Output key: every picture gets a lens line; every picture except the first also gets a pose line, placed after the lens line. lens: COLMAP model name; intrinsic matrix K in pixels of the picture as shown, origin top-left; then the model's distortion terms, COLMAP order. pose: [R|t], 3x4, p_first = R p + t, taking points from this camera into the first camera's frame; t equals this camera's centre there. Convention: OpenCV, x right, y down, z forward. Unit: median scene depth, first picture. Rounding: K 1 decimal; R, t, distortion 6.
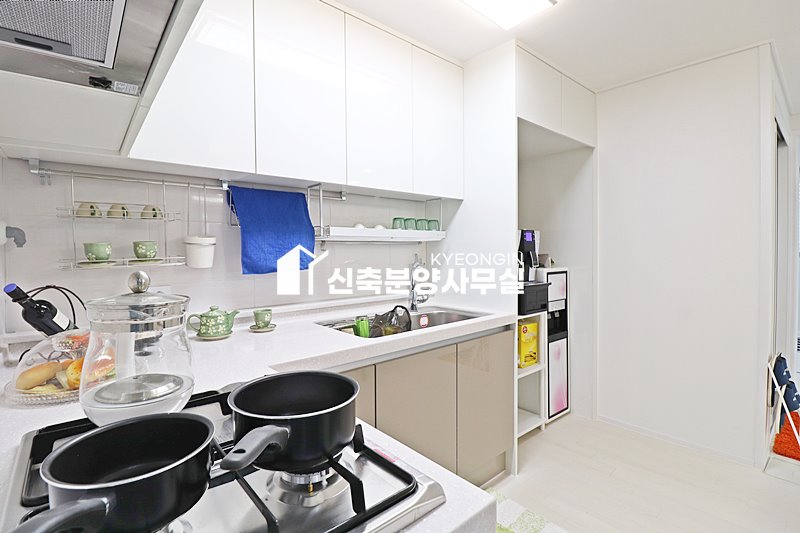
lens RADIAL K [[370.9, 0, 396.9], [0, 370.9, 260.3], [0, 0, 1]] dist [-0.017956, -0.000700]
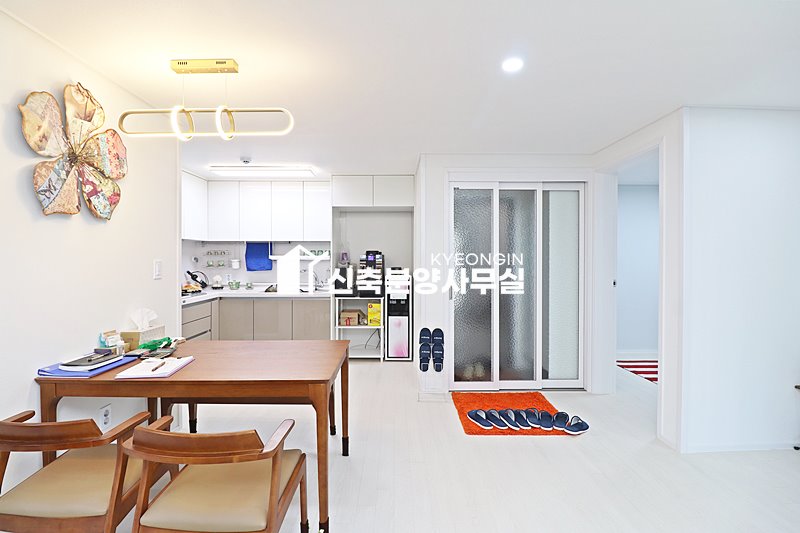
lens RADIAL K [[370.9, 0, 402.4], [0, 370.9, 259.7], [0, 0, 1]] dist [-0.017956, -0.000700]
pose [[0.768914, 0.010276, -0.639269, 2.144498], [-0.022536, 0.999685, -0.011038, -0.044111], [0.638955, 0.022894, 0.768904, -0.468952]]
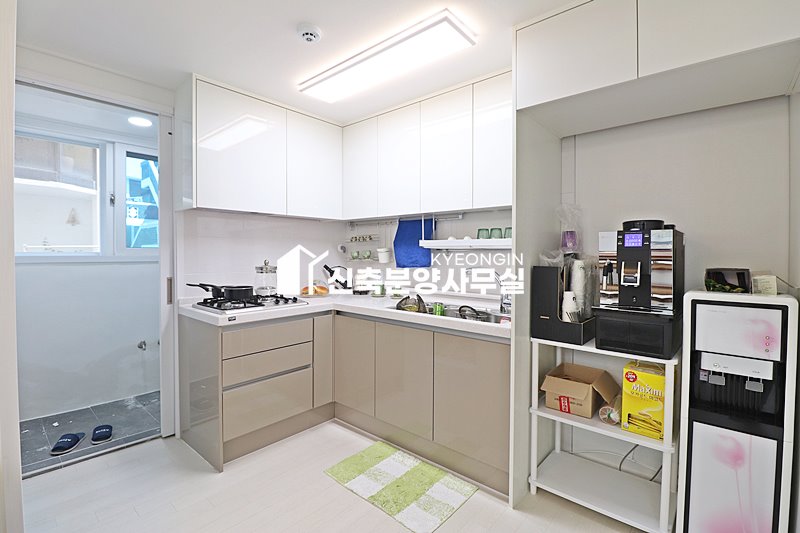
lens RADIAL K [[370.9, 0, 398.4], [0, 370.9, 262.3], [0, 0, 1]] dist [-0.017956, -0.000700]
pose [[0.149350, 0.032738, -0.988242, 1.194864], [-0.030584, 0.999126, 0.028476, -0.036074], [0.988311, 0.025971, 0.150221, 0.597045]]
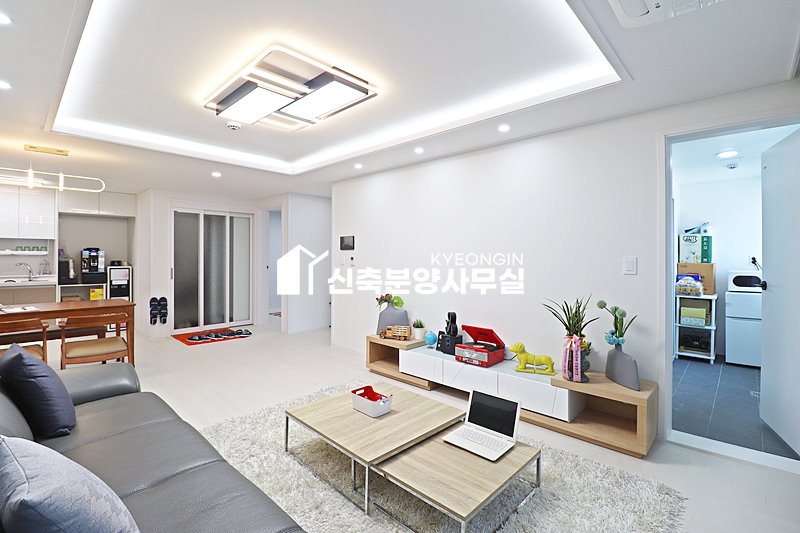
lens RADIAL K [[370.9, 0, 403.8], [0, 370.9, 256.2], [0, 0, 1]] dist [-0.017956, -0.000700]
pose [[0.994667, 0.009350, 0.102715, 2.722688], [-0.006140, 0.999484, -0.031519, 0.025221], [-0.102957, 0.030720, 0.994211, -2.073803]]
